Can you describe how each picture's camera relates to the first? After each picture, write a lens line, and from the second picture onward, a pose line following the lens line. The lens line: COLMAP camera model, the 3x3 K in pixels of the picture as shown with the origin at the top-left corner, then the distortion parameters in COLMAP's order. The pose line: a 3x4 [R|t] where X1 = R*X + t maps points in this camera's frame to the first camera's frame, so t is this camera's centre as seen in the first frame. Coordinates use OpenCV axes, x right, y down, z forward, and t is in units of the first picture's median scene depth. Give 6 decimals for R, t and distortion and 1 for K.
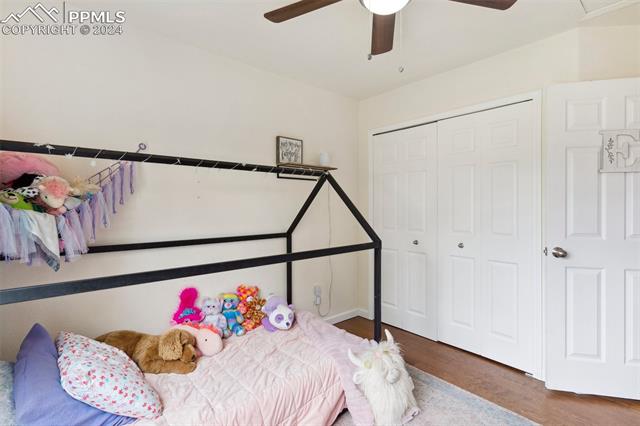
lens RADIAL K [[311.6, 0, 321.2], [0, 311.6, 210.6], [0, 0, 1]] dist [0.014657, 0.000214]
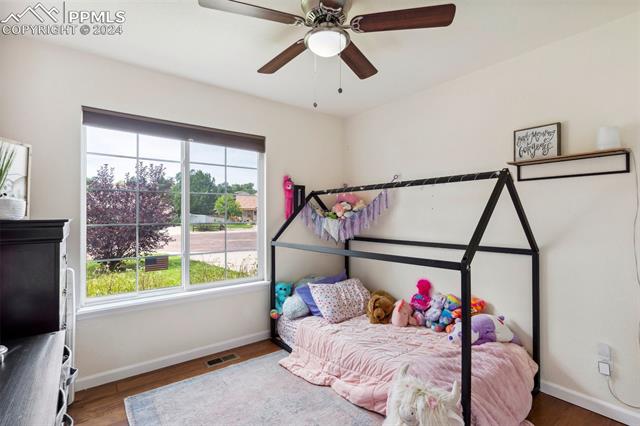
lens RADIAL K [[311.6, 0, 321.0], [0, 311.6, 213.8], [0, 0, 1]] dist [0.014657, 0.000214]
pose [[-0.043993, -0.011080, -0.998970, 0.714361], [-0.012412, 0.999867, -0.010544, -0.003325], [0.998955, 0.011935, -0.044125, 0.522334]]
